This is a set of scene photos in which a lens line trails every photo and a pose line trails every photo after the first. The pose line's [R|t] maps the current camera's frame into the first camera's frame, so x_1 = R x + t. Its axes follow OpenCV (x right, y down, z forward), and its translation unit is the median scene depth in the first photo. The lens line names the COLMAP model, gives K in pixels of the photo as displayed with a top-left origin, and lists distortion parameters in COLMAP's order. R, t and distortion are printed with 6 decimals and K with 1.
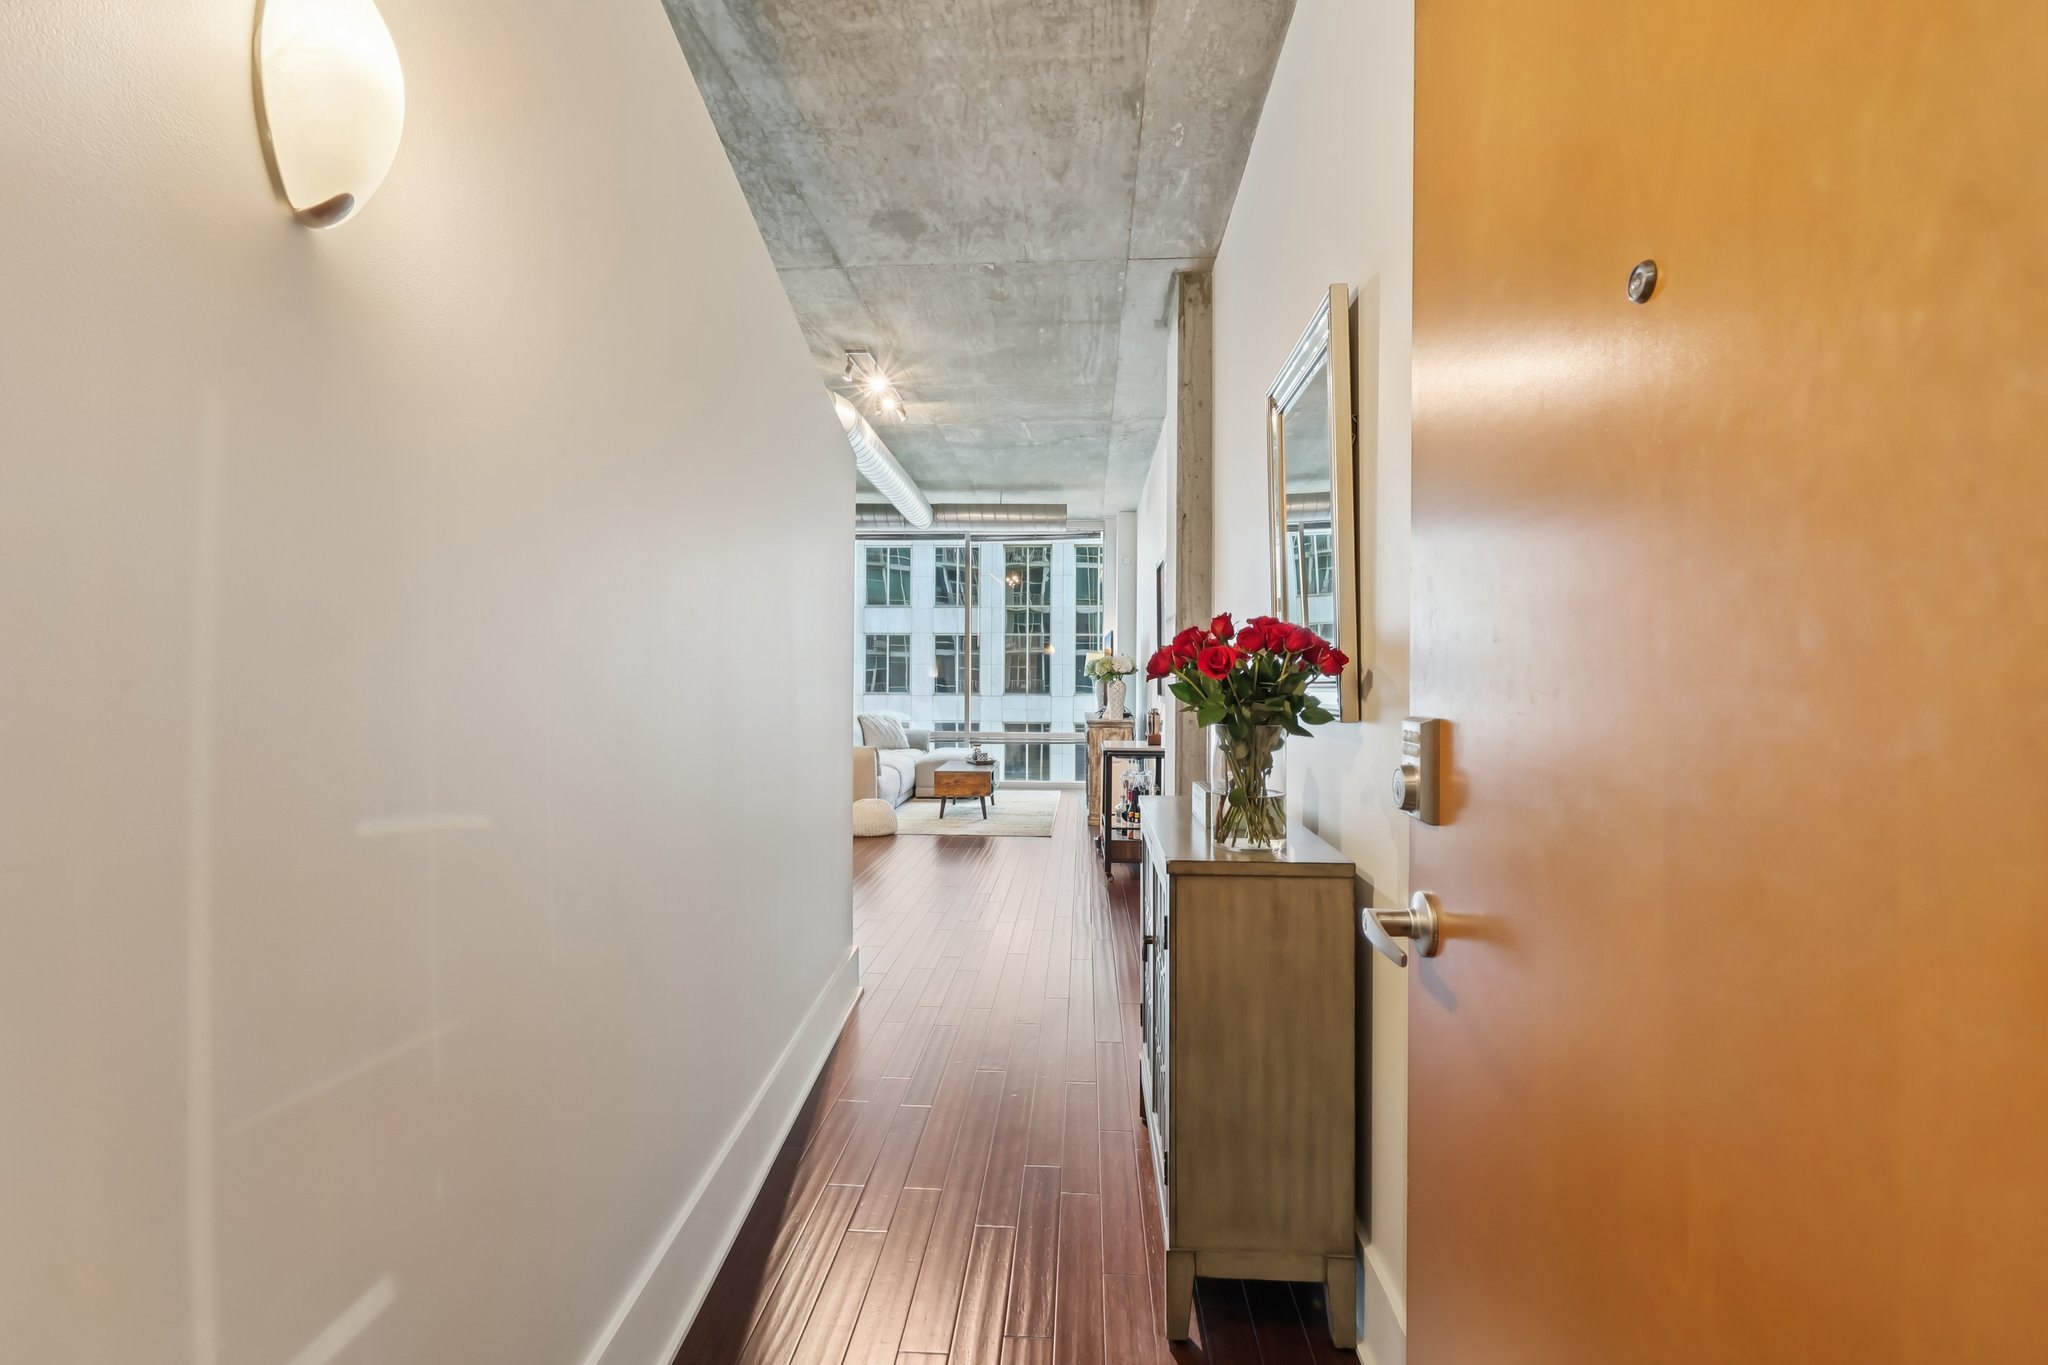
lens RADIAL K [[927.5, 0, 1025.7], [0, 927.5, 673.7], [0, 0, 1]] dist [-0.000064, 0.000025]
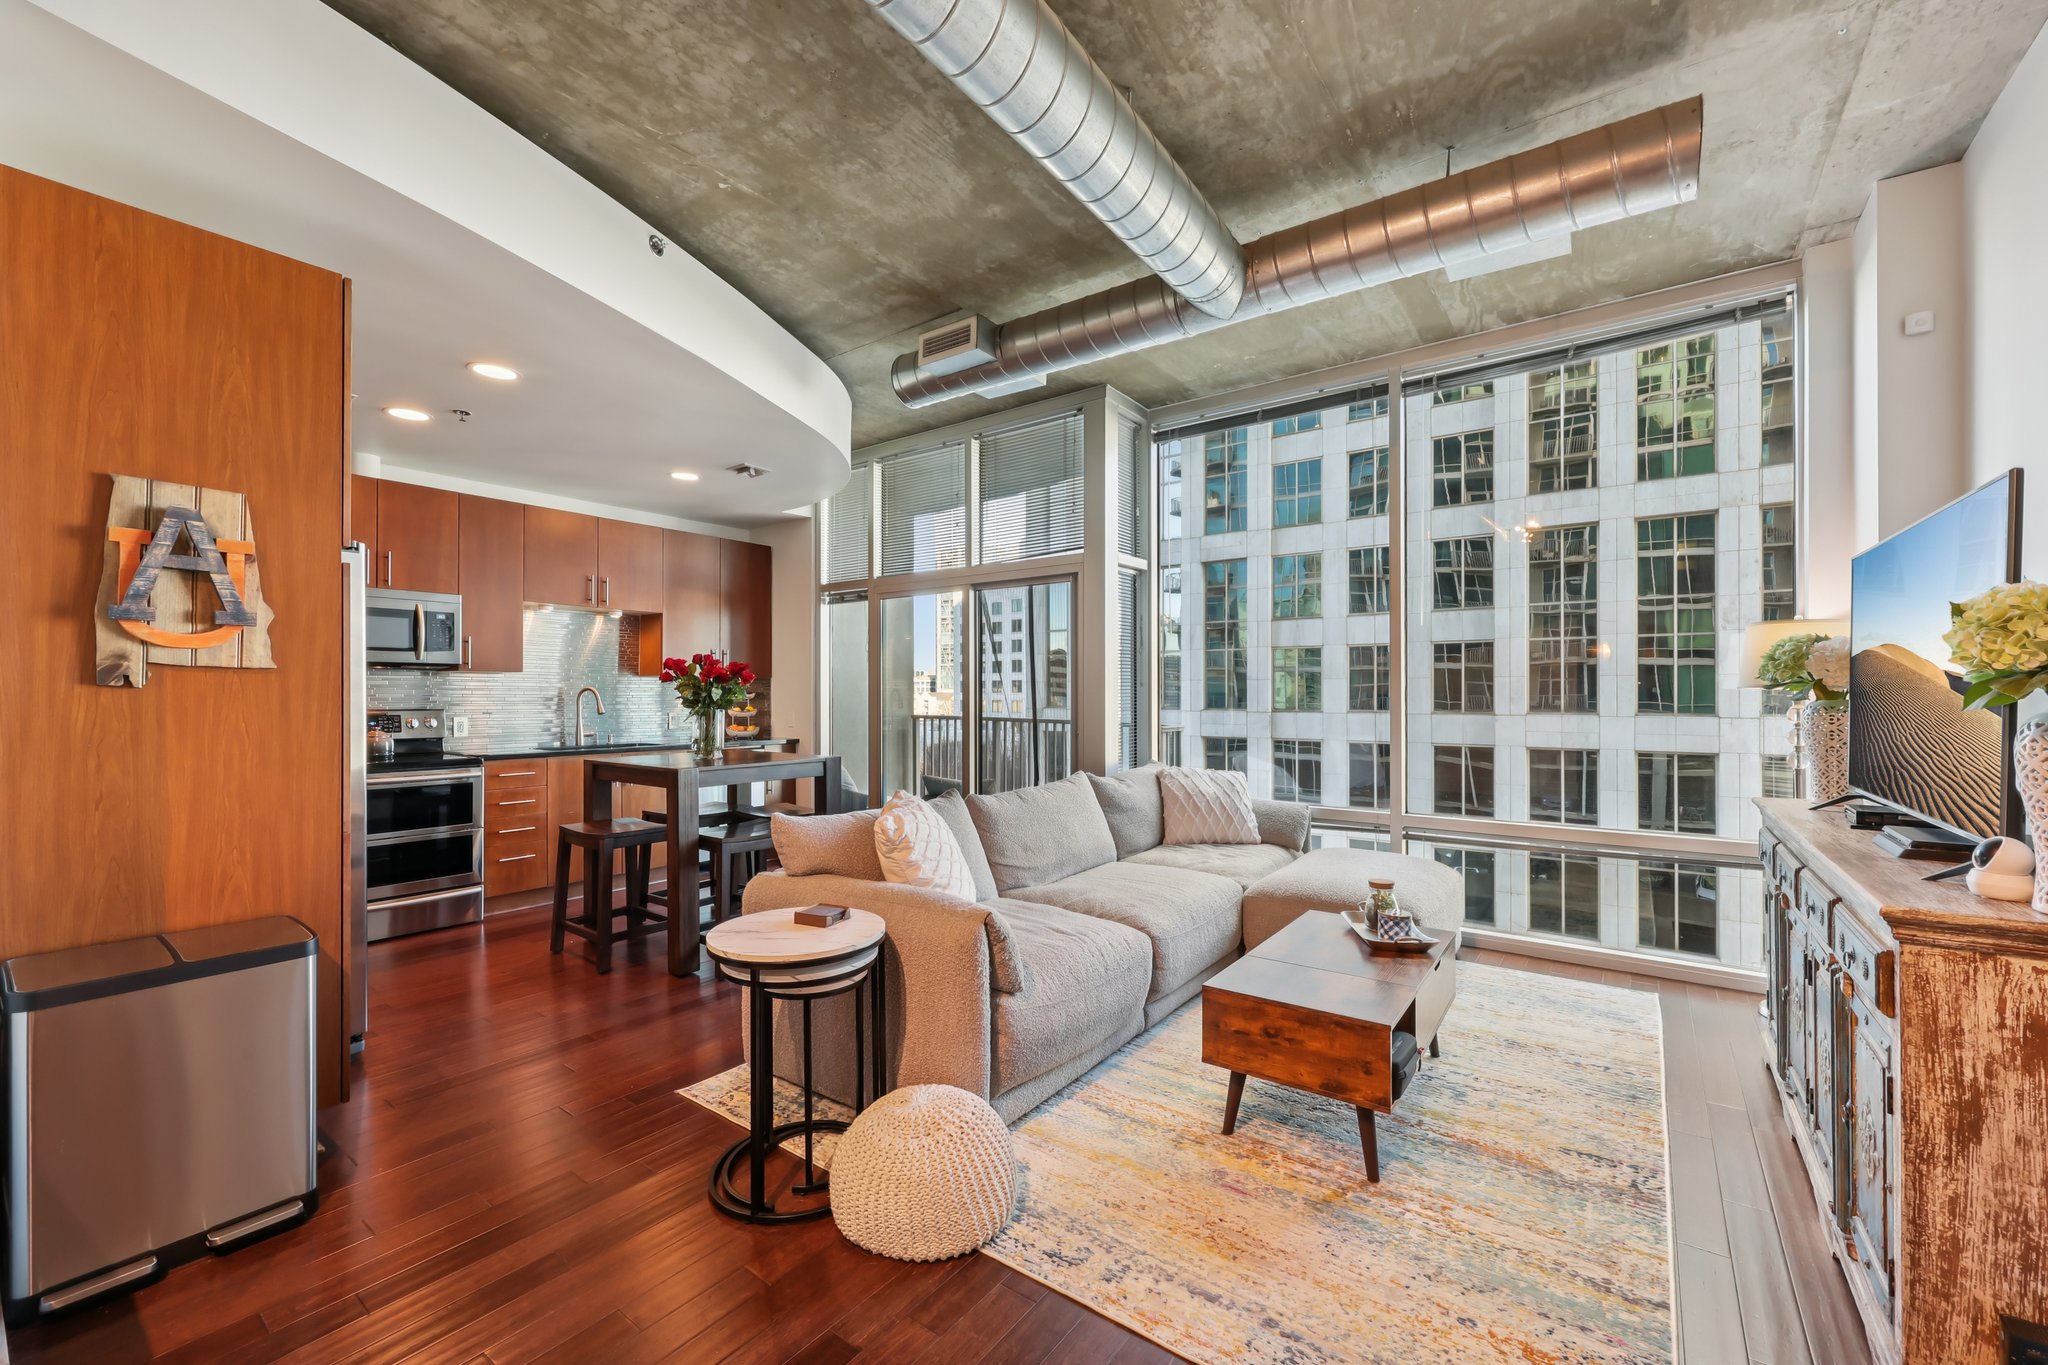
lens RADIAL K [[824.6, 0, 1018.9], [0, 824.6, 692.6], [0, 0, 1]] dist [0.001746, -0.000526]
pose [[0.835008, -0.009590, -0.550154, 0.005937], [0.010633, 0.999943, -0.001292, 0.001711], [0.550135, -0.004770, 0.835062, 0.578595]]
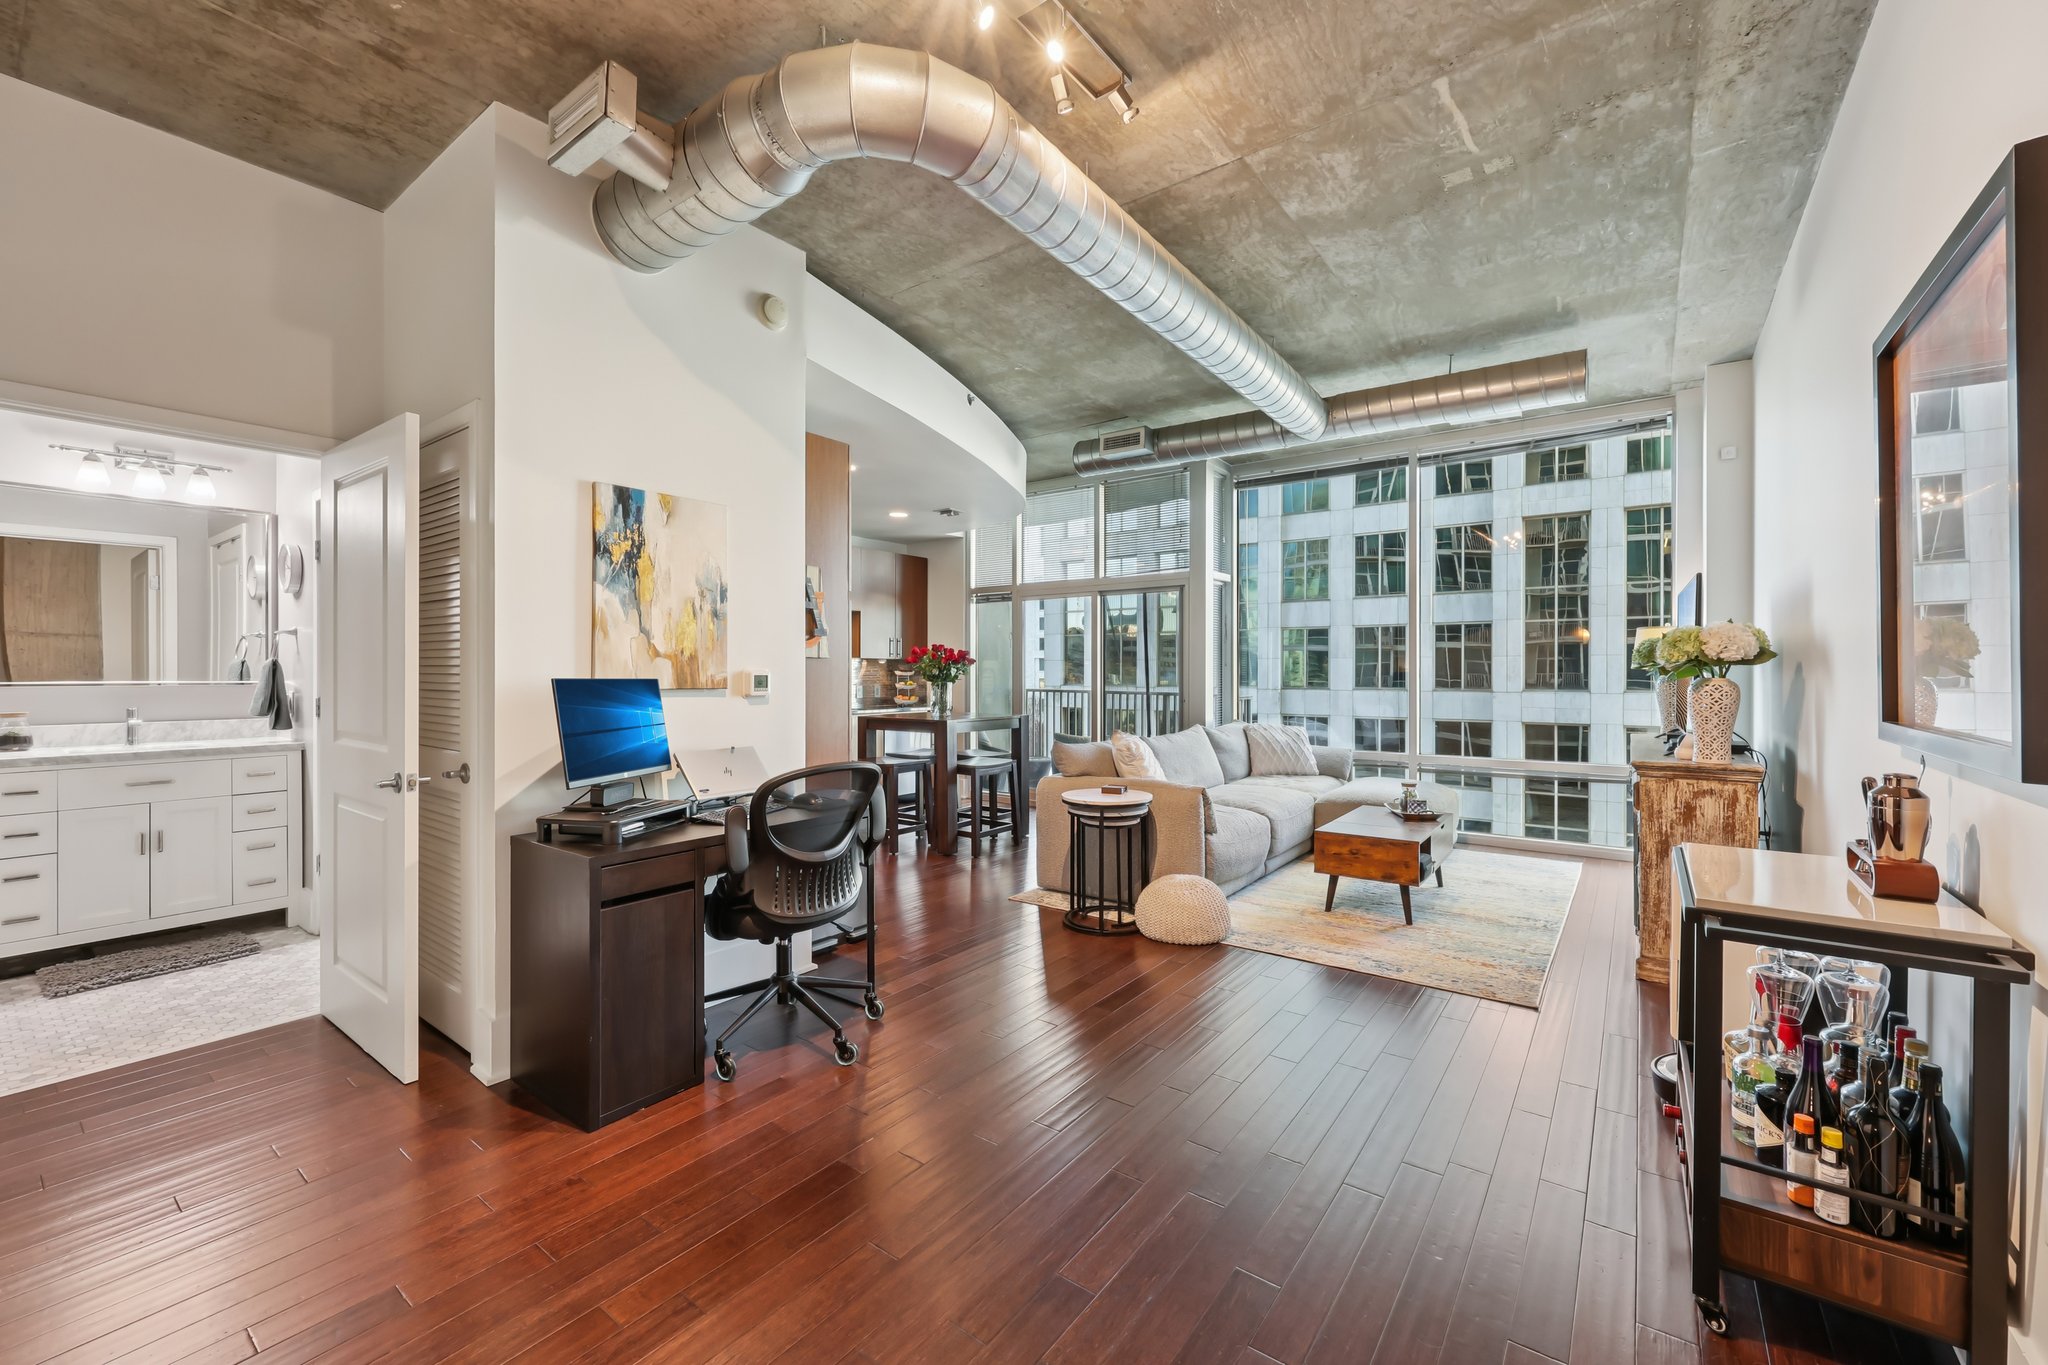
lens RADIAL K [[824.6, 0, 1016.7], [0, 824.6, 675.9], [0, 0, 1]] dist [0.001746, -0.000526]
pose [[0.833507, -0.005472, -0.552482, 0.027975], [0.009976, 0.999937, 0.005147, 0.000846], [0.552419, -0.009802, 0.833509, 0.363014]]
